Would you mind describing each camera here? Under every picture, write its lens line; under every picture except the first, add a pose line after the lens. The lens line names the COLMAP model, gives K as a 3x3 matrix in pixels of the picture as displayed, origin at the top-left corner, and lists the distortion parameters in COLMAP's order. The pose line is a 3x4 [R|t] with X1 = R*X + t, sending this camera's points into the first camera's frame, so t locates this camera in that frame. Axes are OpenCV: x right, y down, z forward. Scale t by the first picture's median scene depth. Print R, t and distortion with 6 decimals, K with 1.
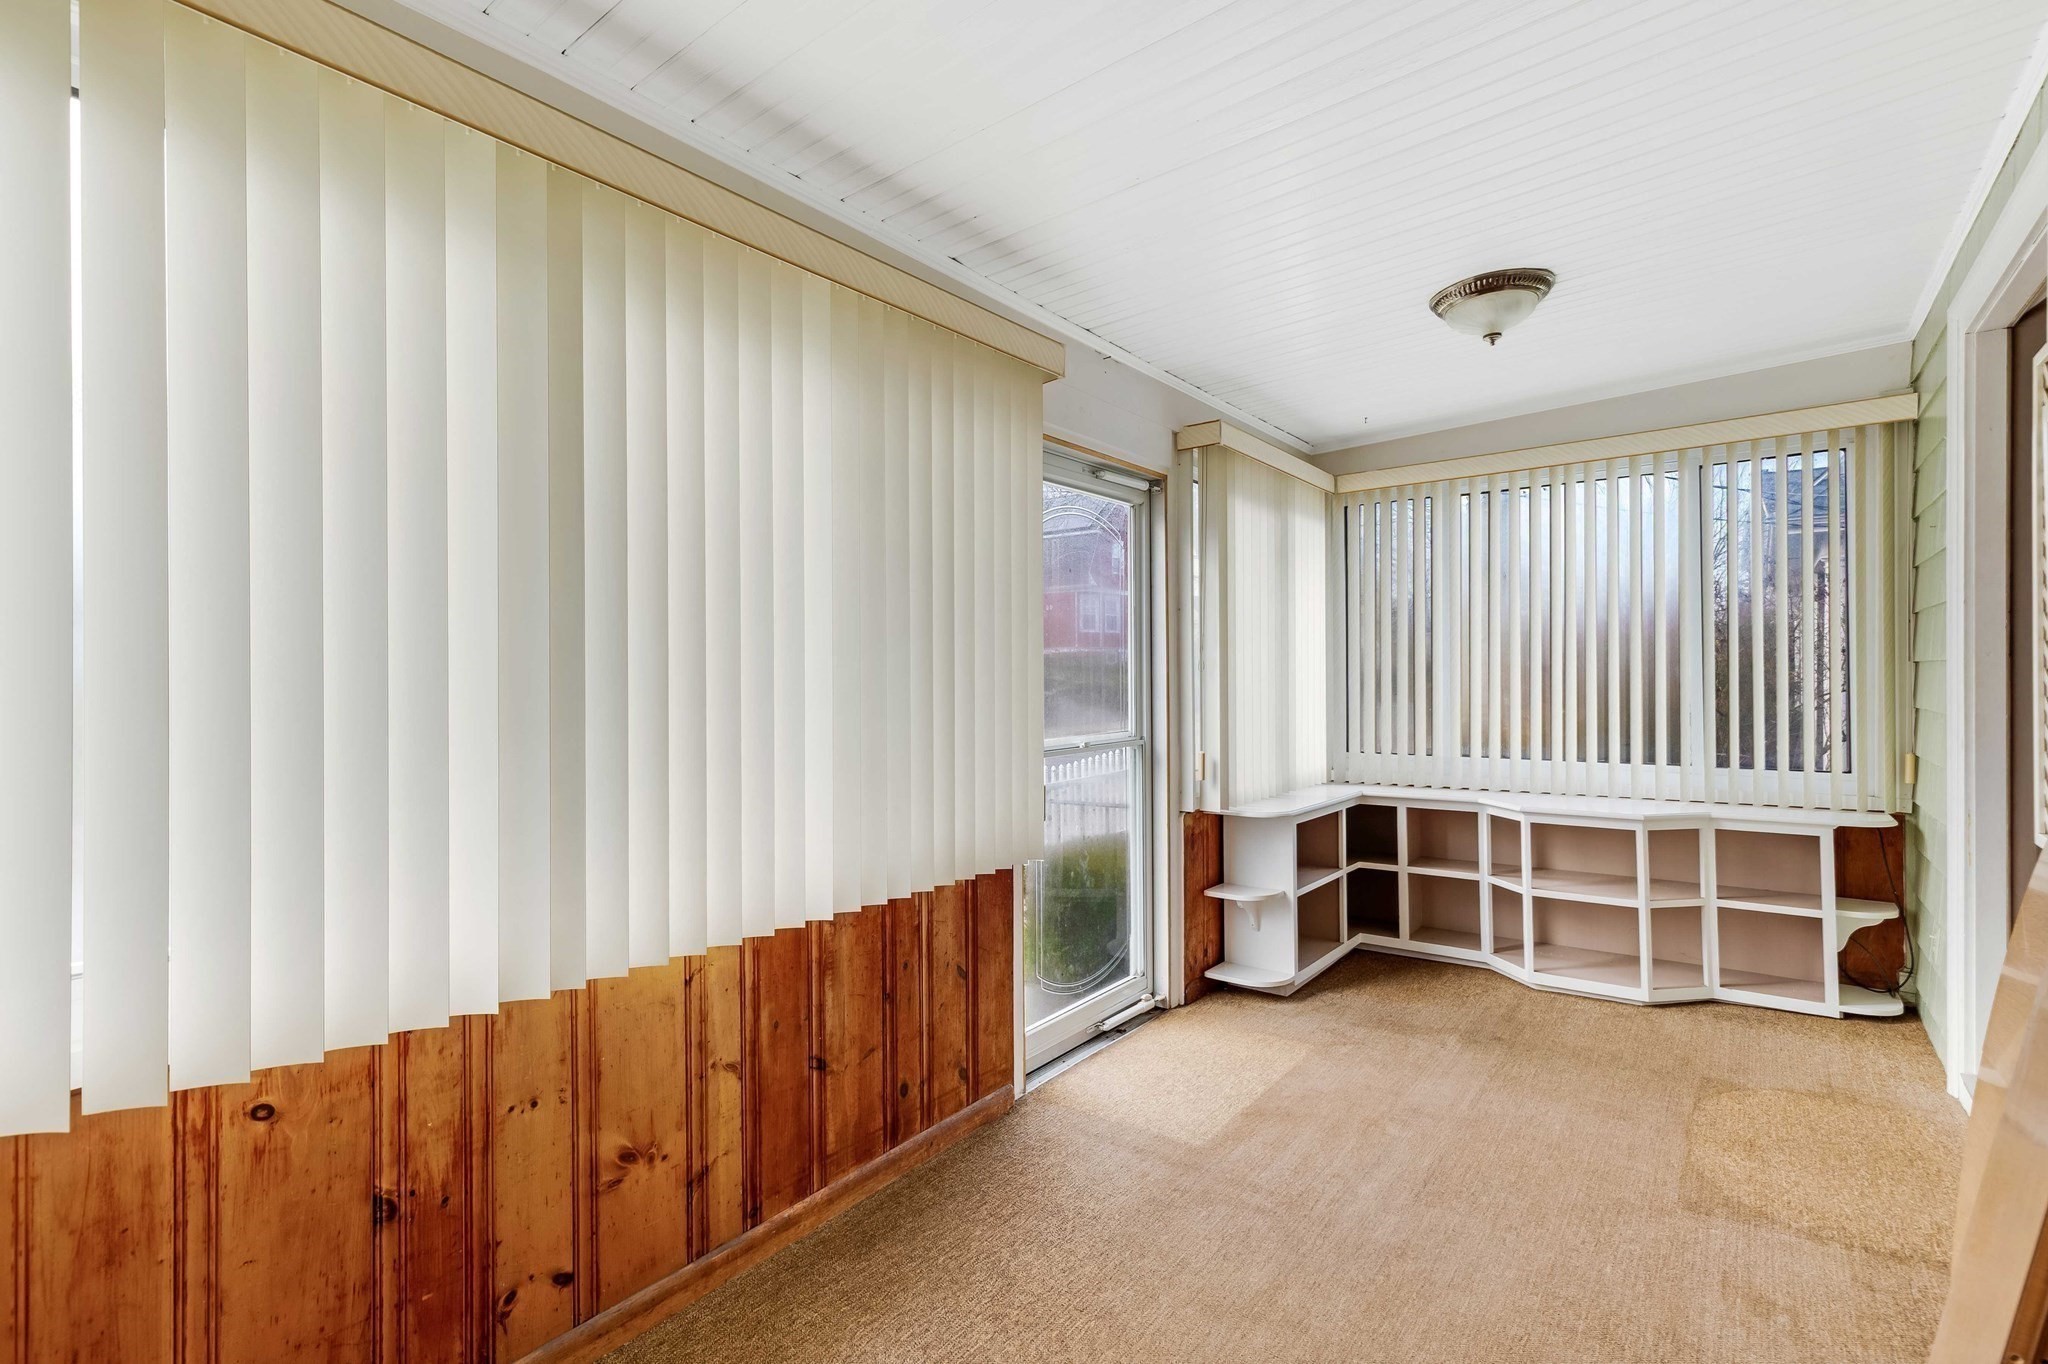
lens RADIAL K [[937.5, 0, 1031.1], [0, 937.5, 678.4], [0, 0, 1]] dist [0.015901, -0.002037]
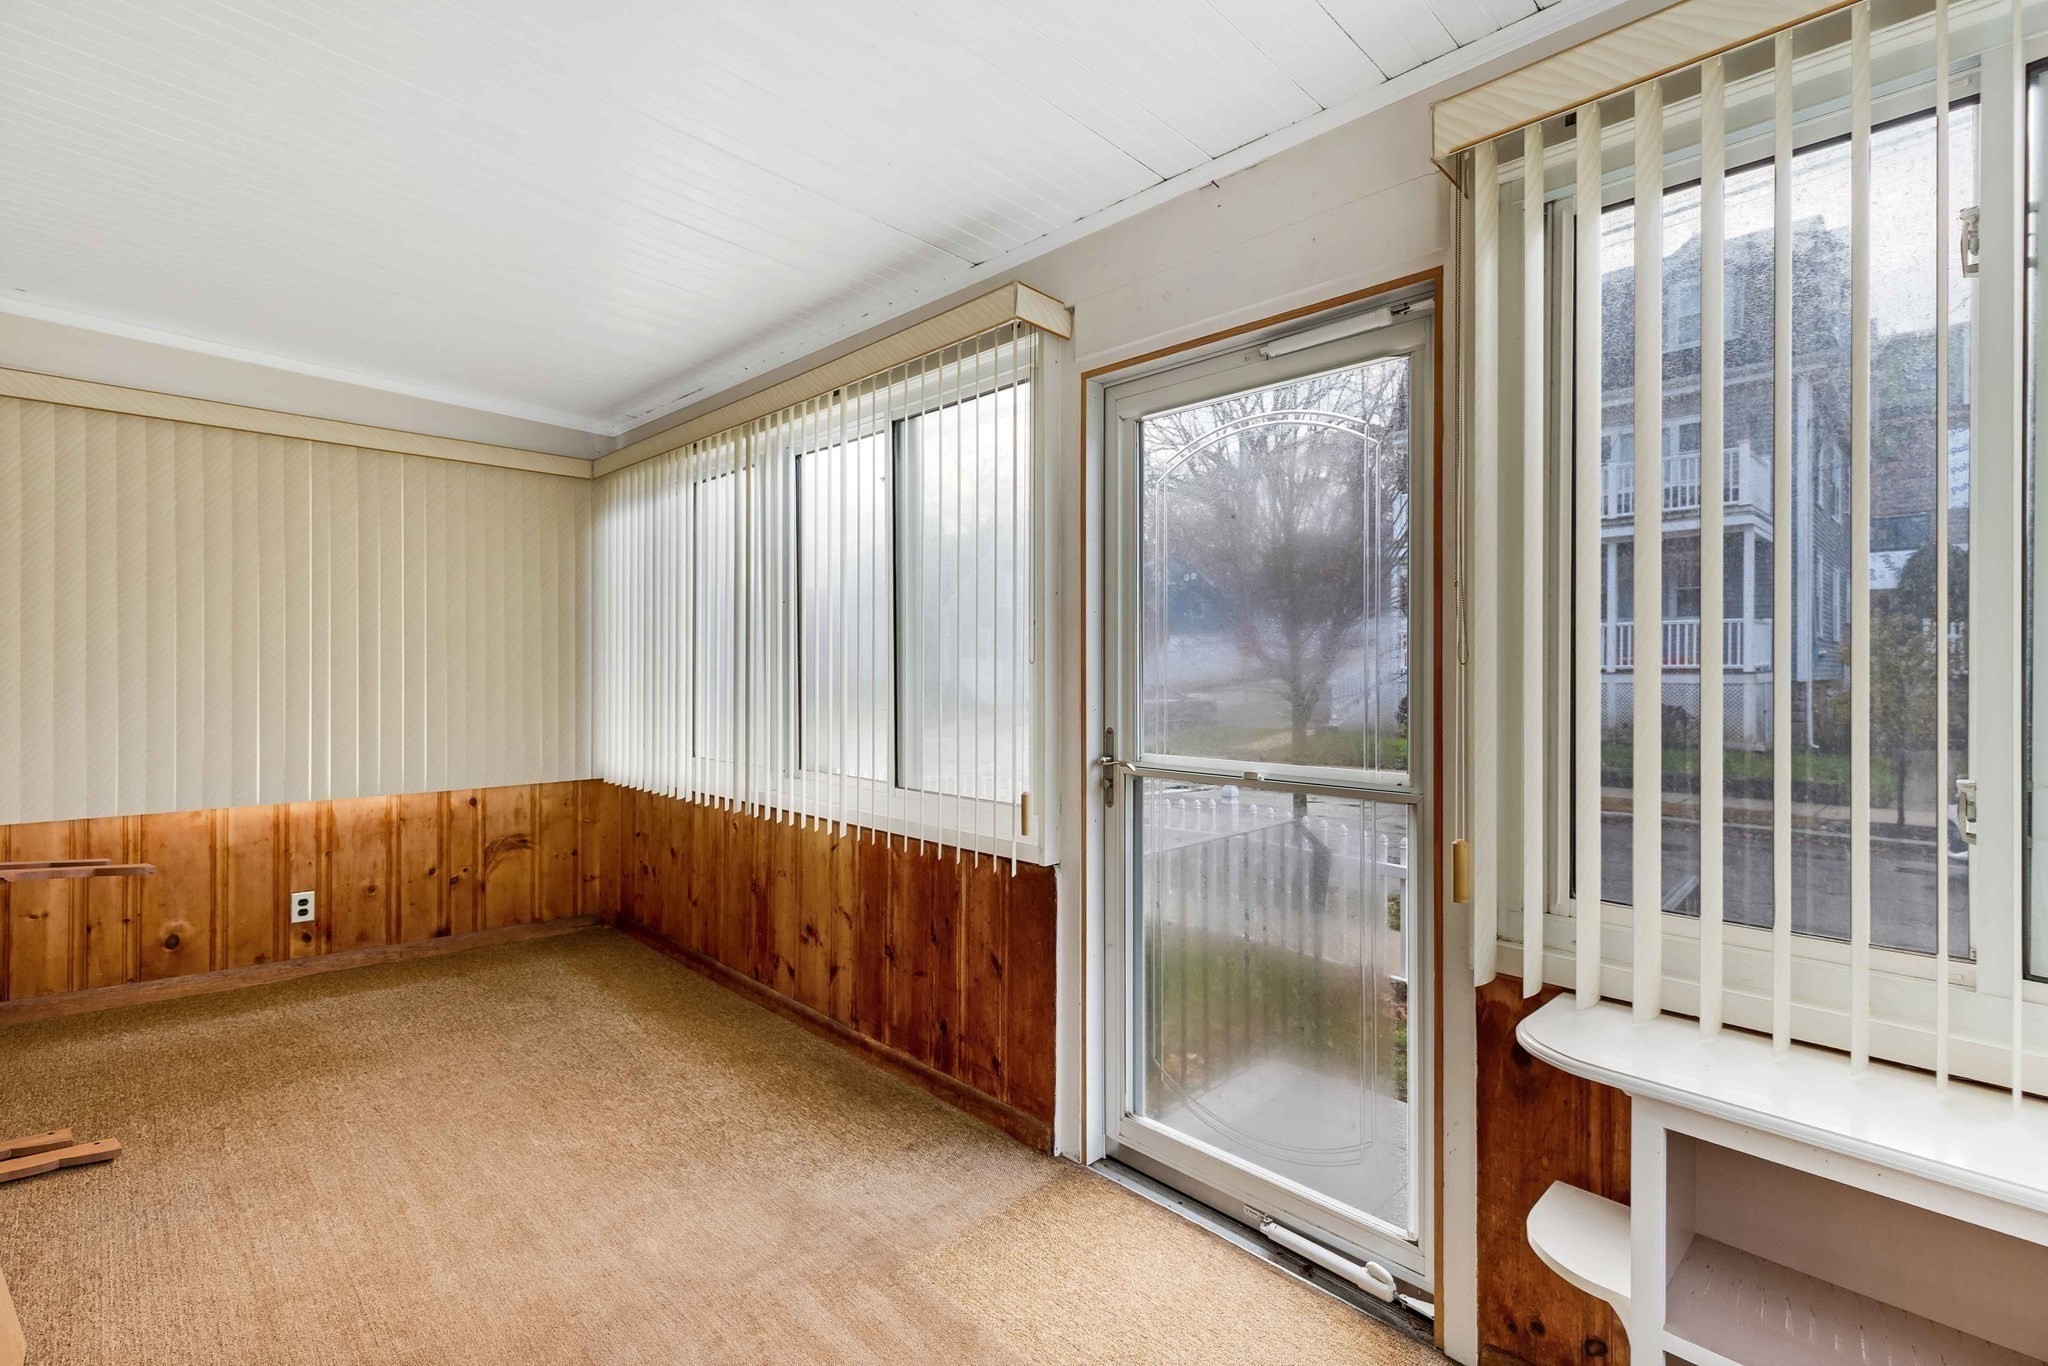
lens RADIAL K [[937.5, 0, 1031.5], [0, 937.5, 669.4], [0, 0, 1]] dist [0.015901, -0.002037]
pose [[-0.140481, 0.013811, -0.989987, 1.074115], [-0.002036, 0.999897, 0.014238, -0.019080], [0.990081, 0.004016, -0.140438, 1.384989]]
